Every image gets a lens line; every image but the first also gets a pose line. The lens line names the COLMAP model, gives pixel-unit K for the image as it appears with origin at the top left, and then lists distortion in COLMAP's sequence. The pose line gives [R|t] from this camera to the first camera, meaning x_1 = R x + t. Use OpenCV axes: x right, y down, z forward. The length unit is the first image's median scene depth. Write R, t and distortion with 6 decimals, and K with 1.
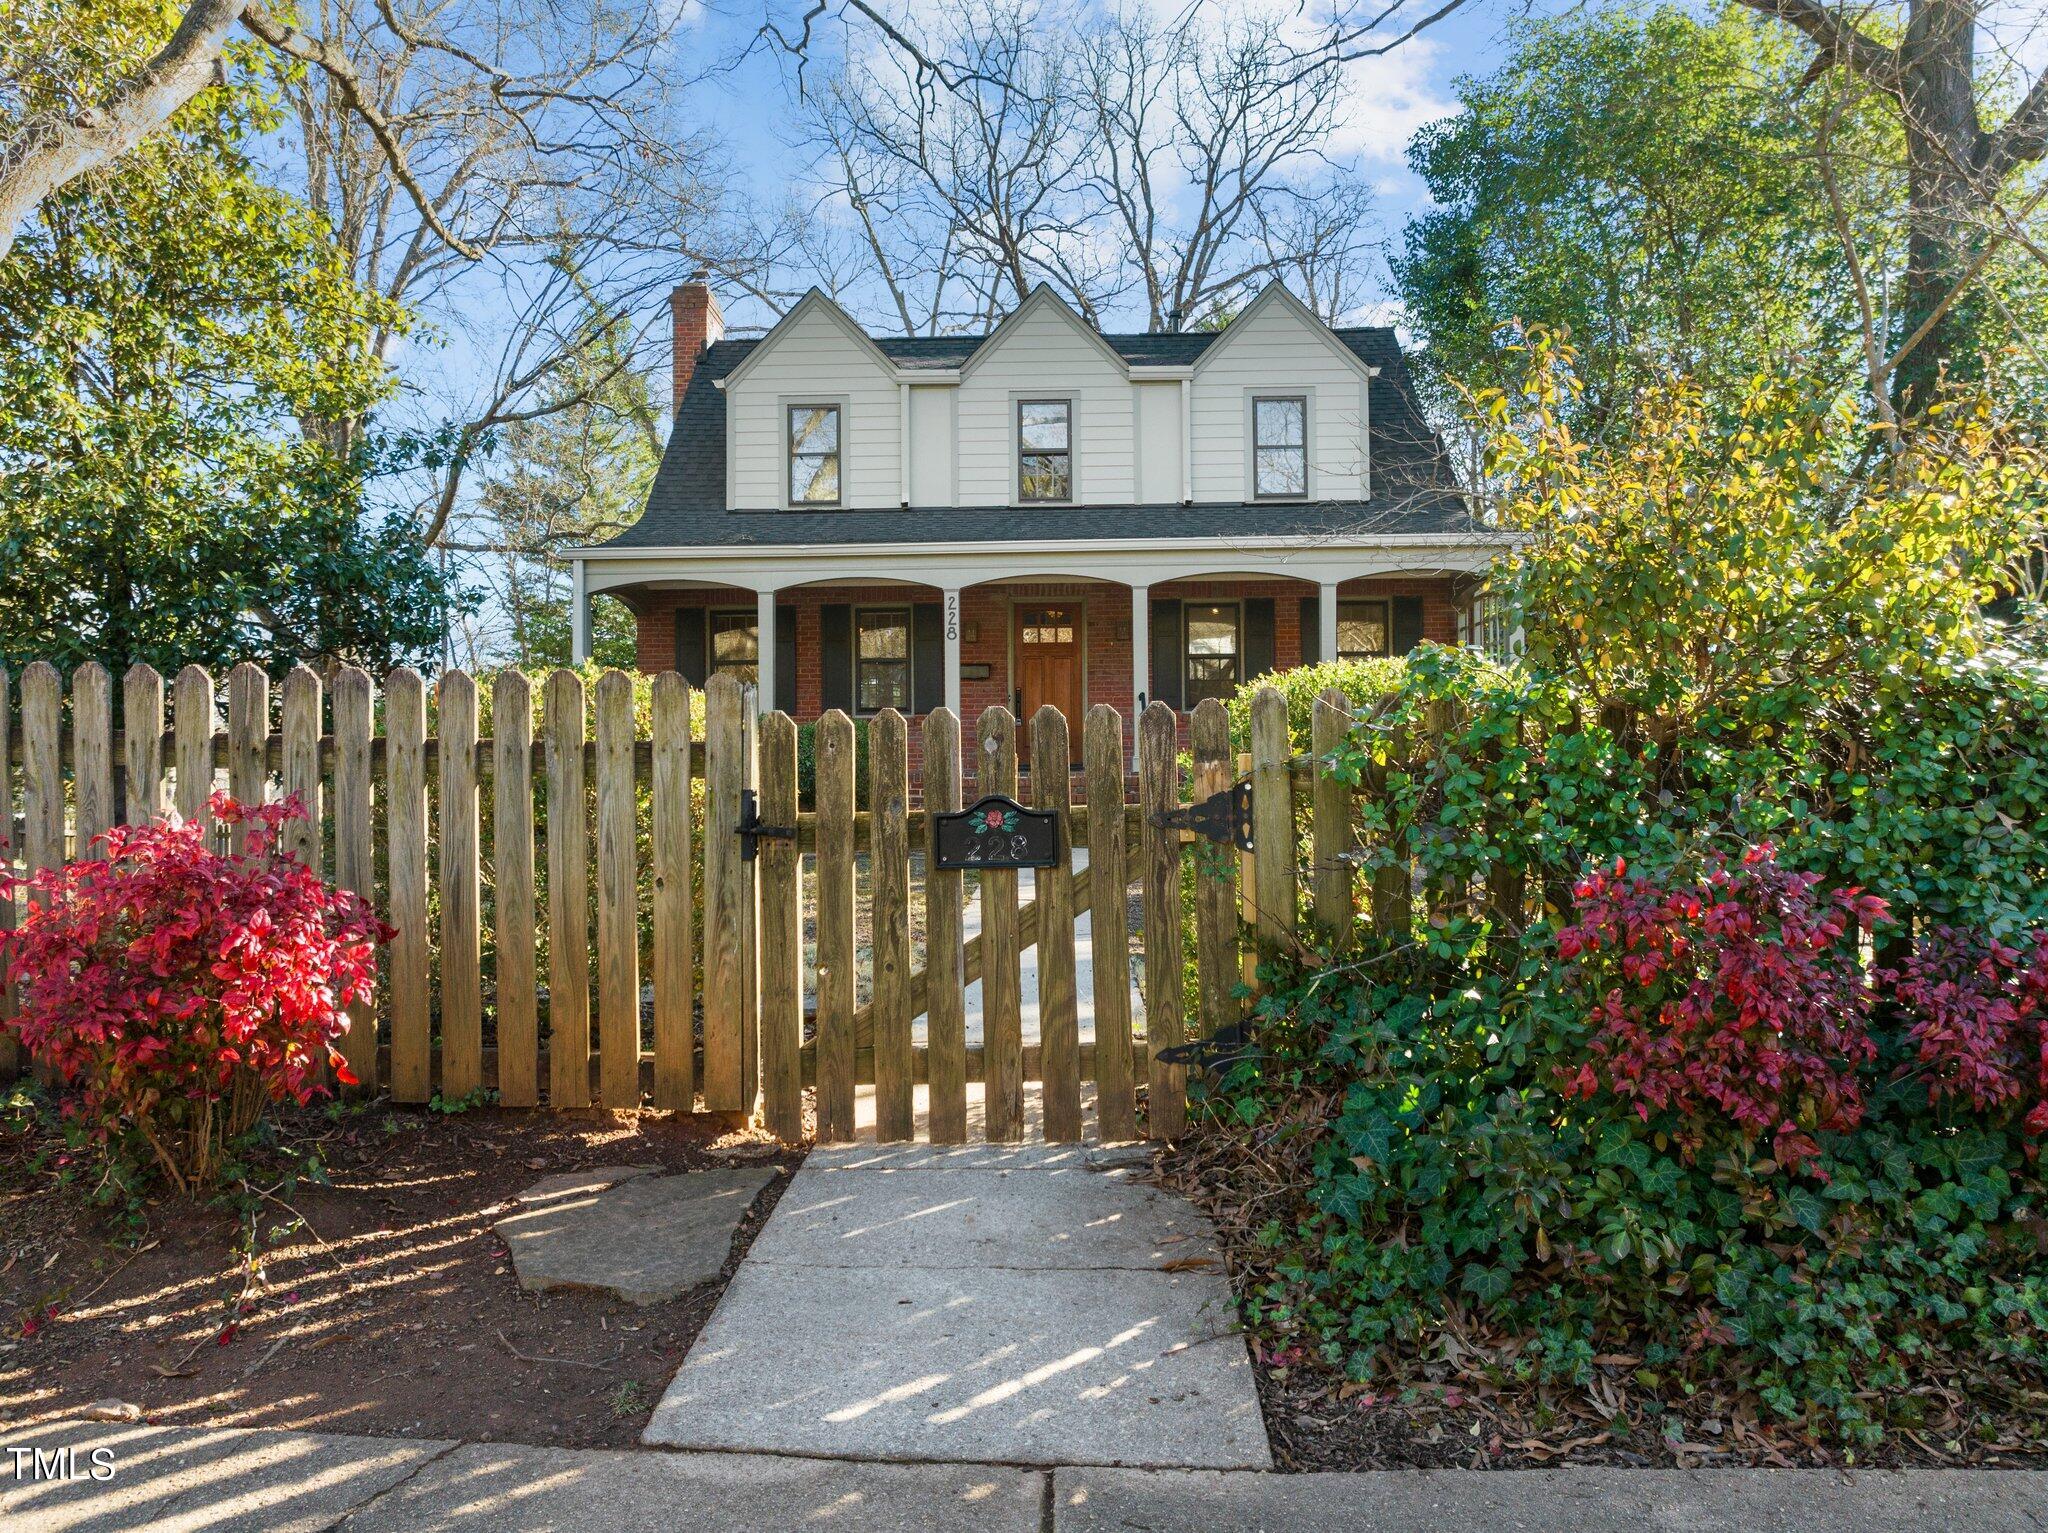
lens RADIAL K [[1444.4, 0, 1024.0], [0, 1444.4, 766.5], [0, 0, 1]] dist [-0.038213, -0.002230]
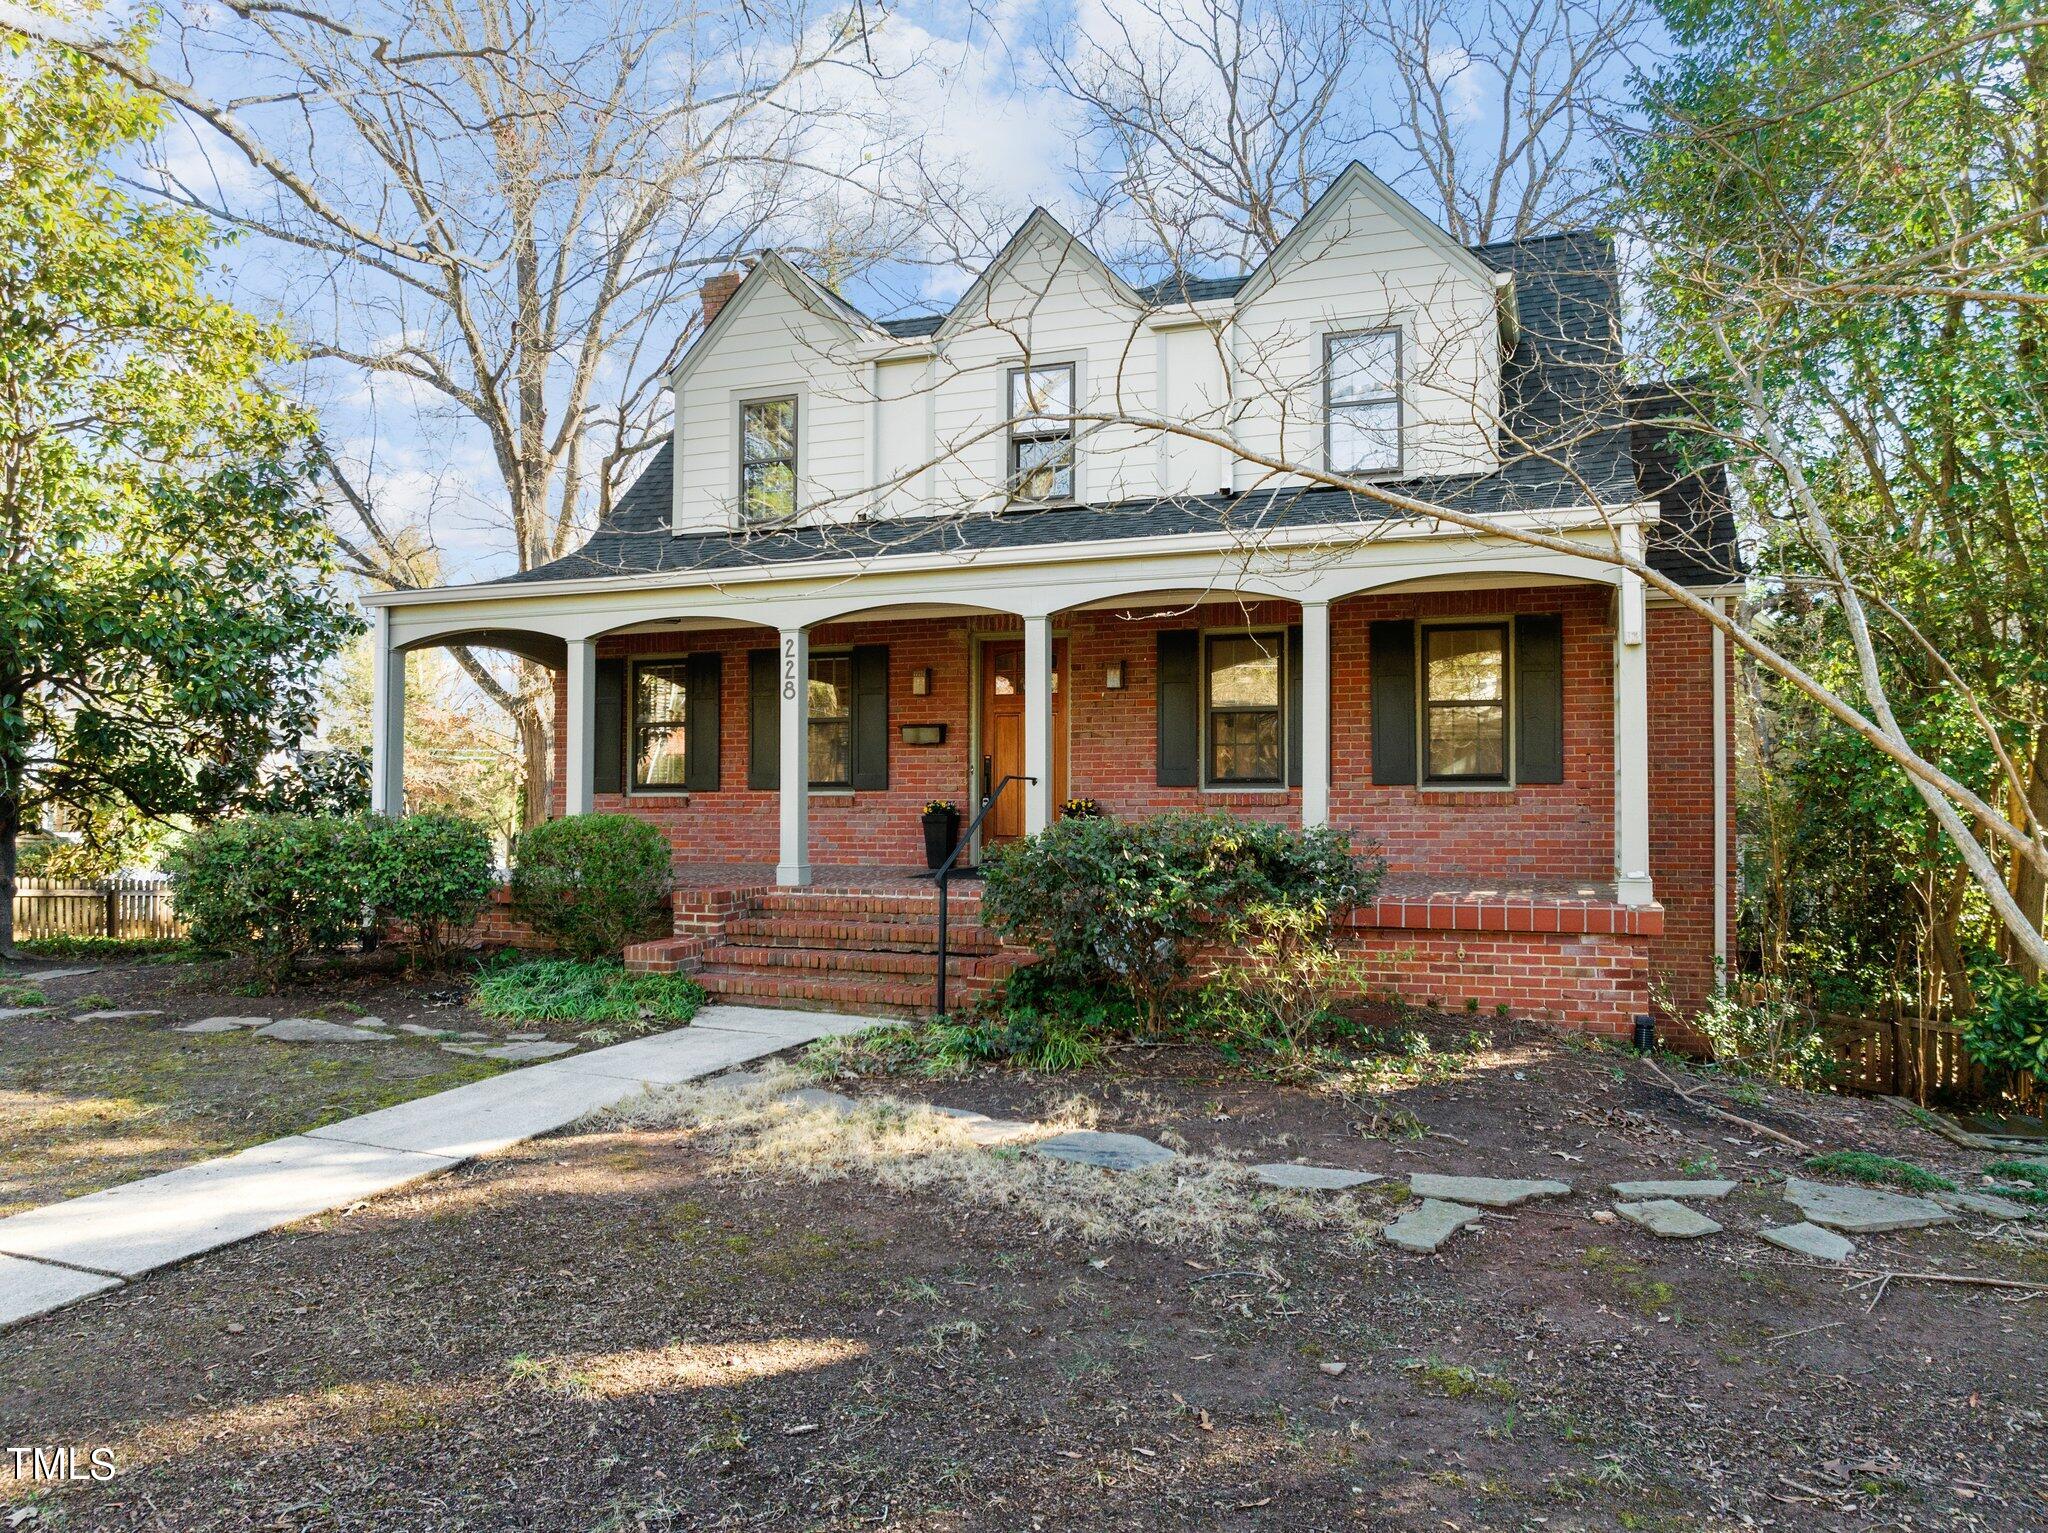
lens RADIAL K [[1428.6, 0, 1024.0], [0, 1428.6, 766.5], [0, 0, 1]] dist [-0.038516, 0.002535]
pose [[0.945398, 0.000527, -0.325918, 0.258601], [-0.005318, 0.999890, -0.013810, -0.039879], [0.325875, 0.014790, 0.945297, 0.323701]]
